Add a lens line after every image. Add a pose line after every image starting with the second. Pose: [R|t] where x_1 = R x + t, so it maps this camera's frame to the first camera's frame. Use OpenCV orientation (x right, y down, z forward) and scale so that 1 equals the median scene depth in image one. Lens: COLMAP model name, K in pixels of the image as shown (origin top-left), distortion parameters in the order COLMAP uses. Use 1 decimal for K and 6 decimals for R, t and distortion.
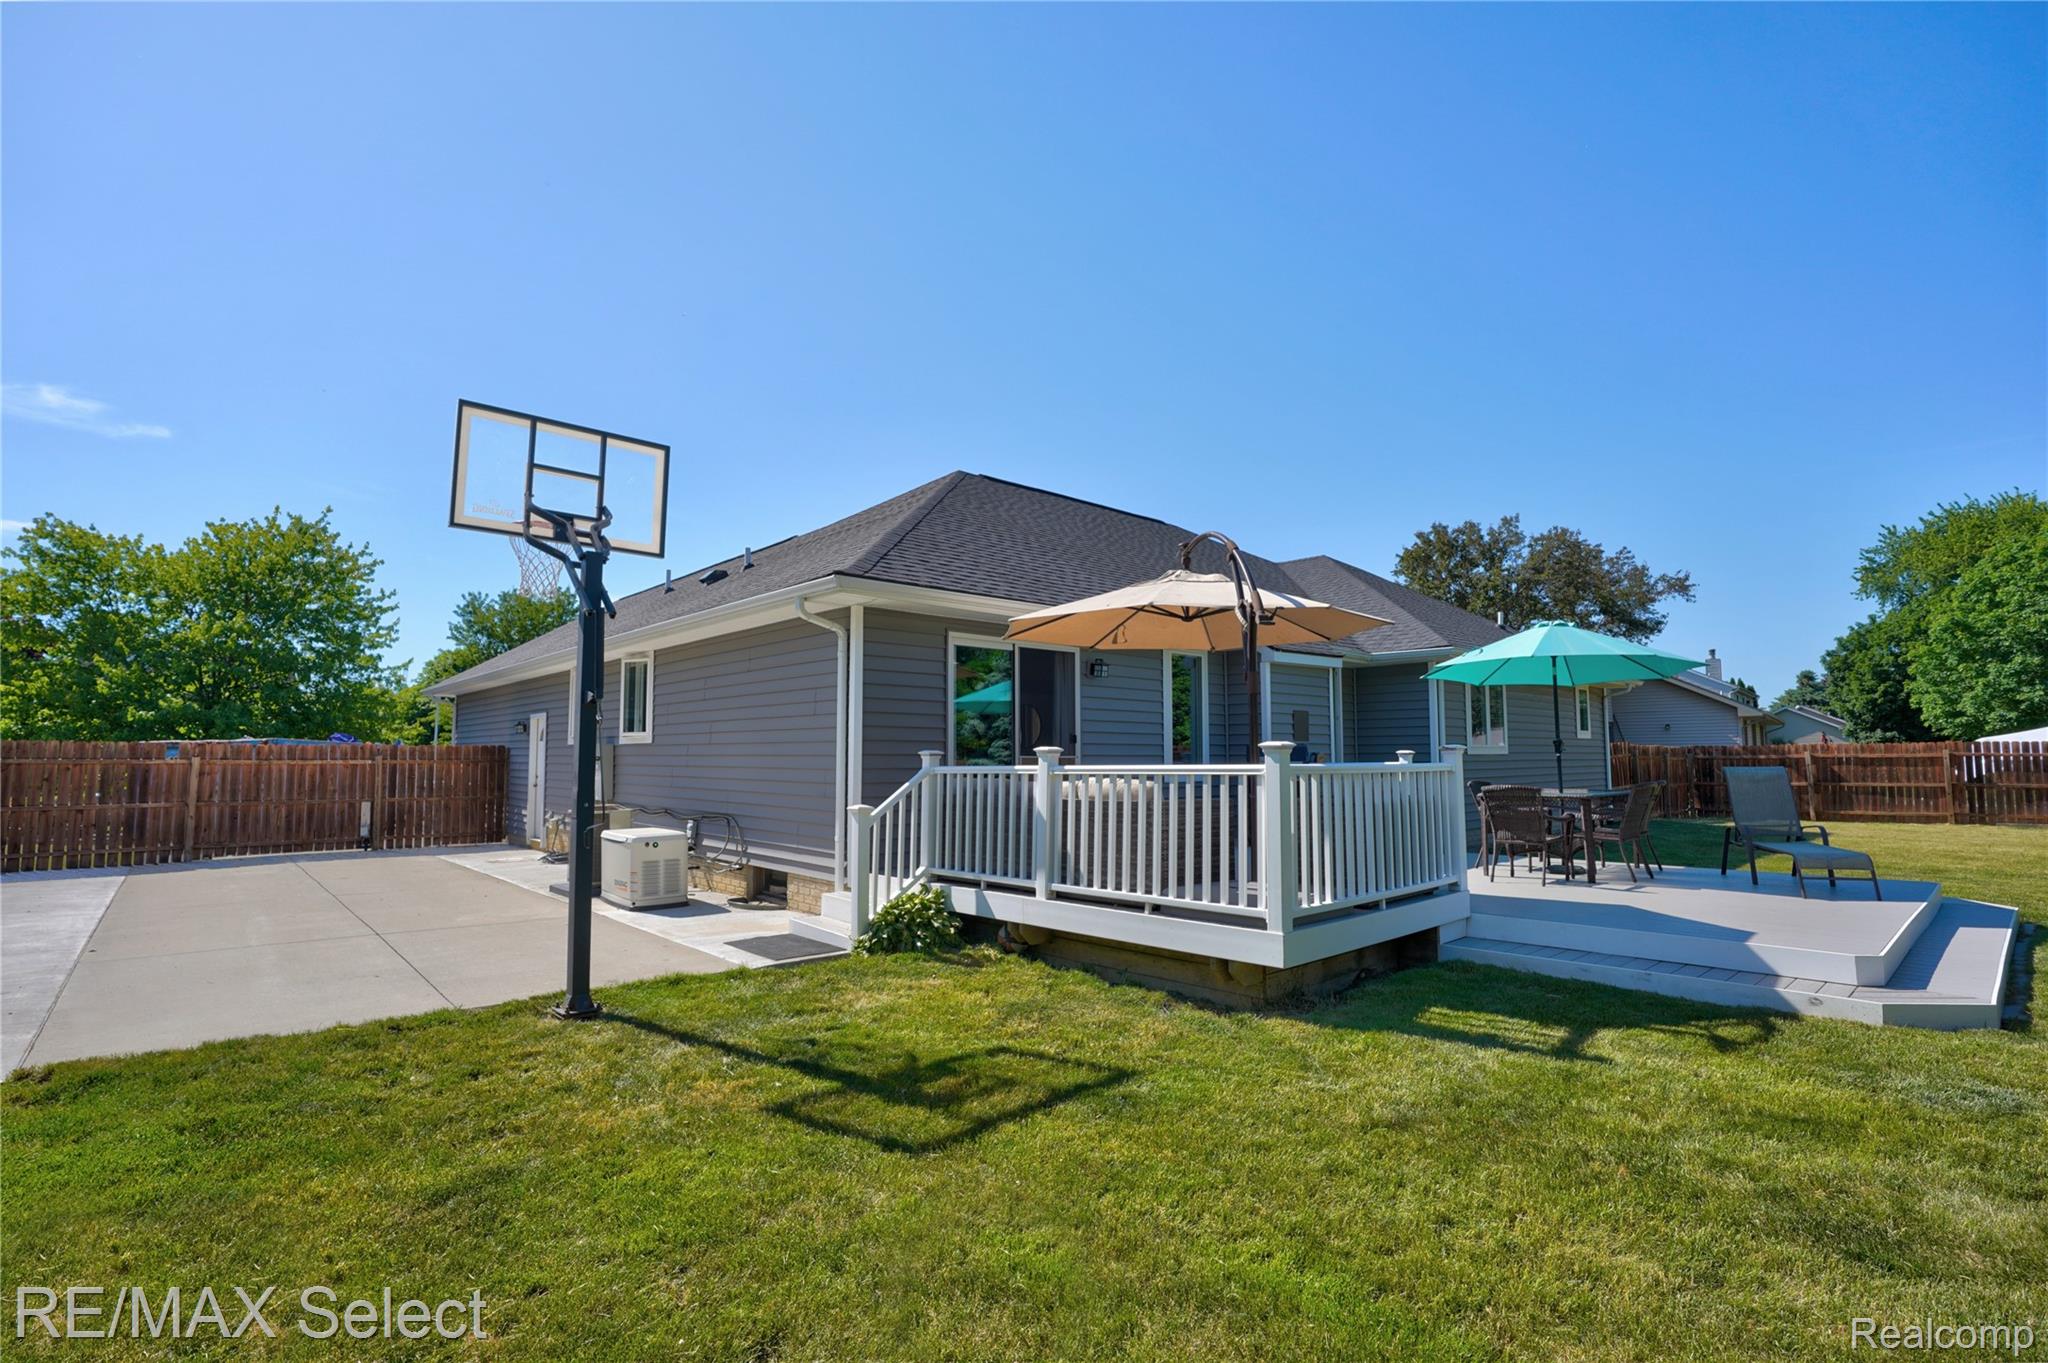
lens RADIAL K [[954.7, 0, 1020.4], [0, 954.7, 675.9], [0, 0, 1]] dist [-0.062814, 0.023902]
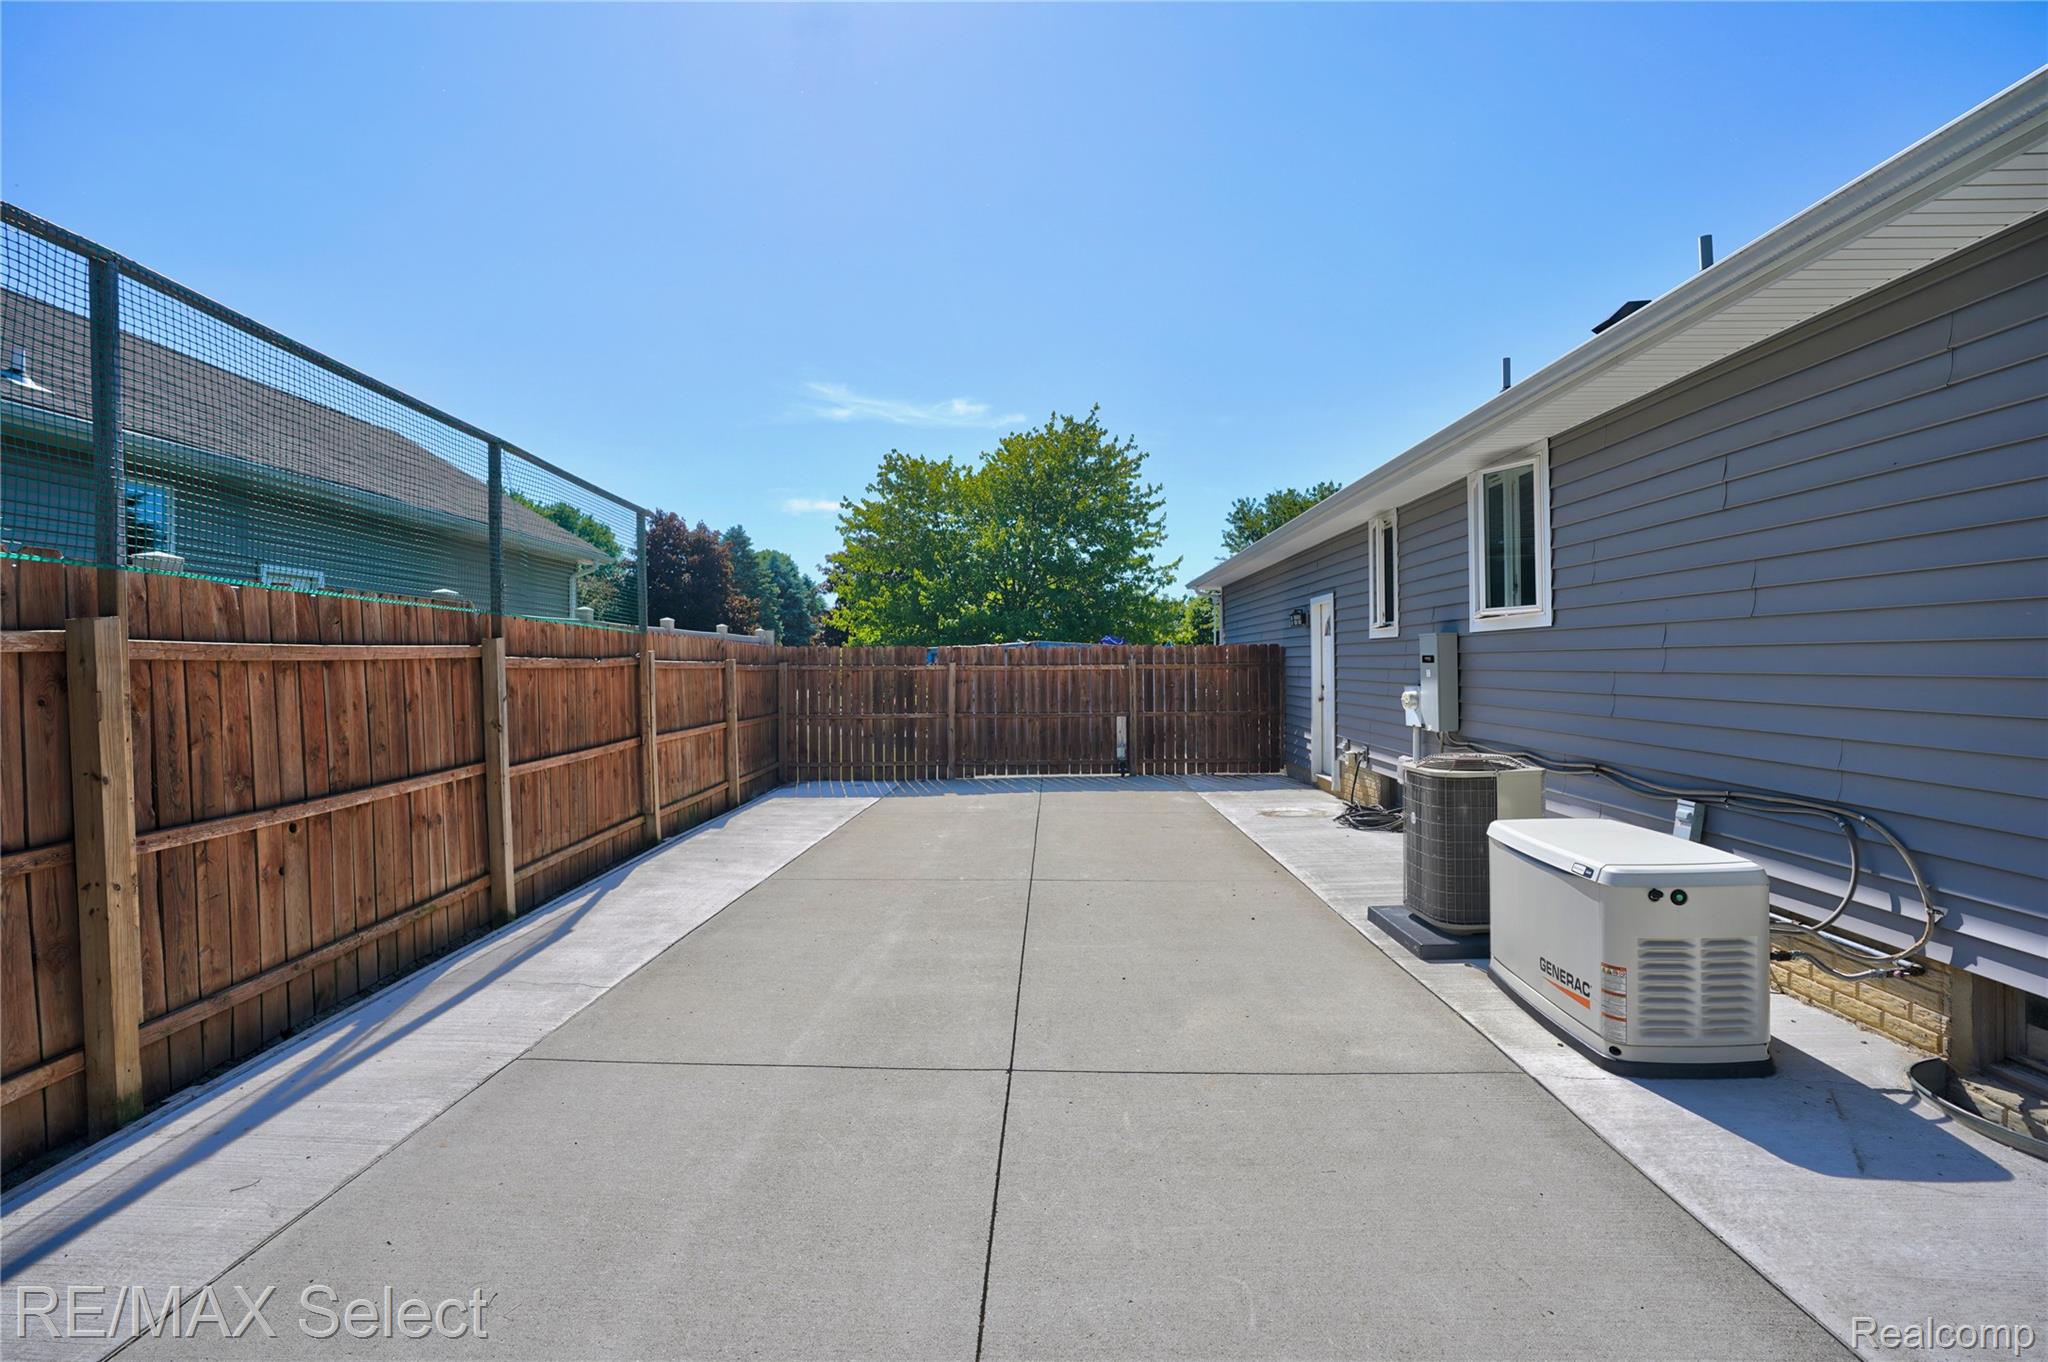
lens RADIAL K [[954.7, 0, 1020.4], [0, 954.7, 675.4], [0, 0, 1]] dist [-0.062814, 0.023902]
pose [[0.720218, 0.005925, -0.693723, -0.187520], [0.063738, 0.995169, 0.074672, 0.031939], [0.690814, -0.097996, 0.716361, 0.341518]]
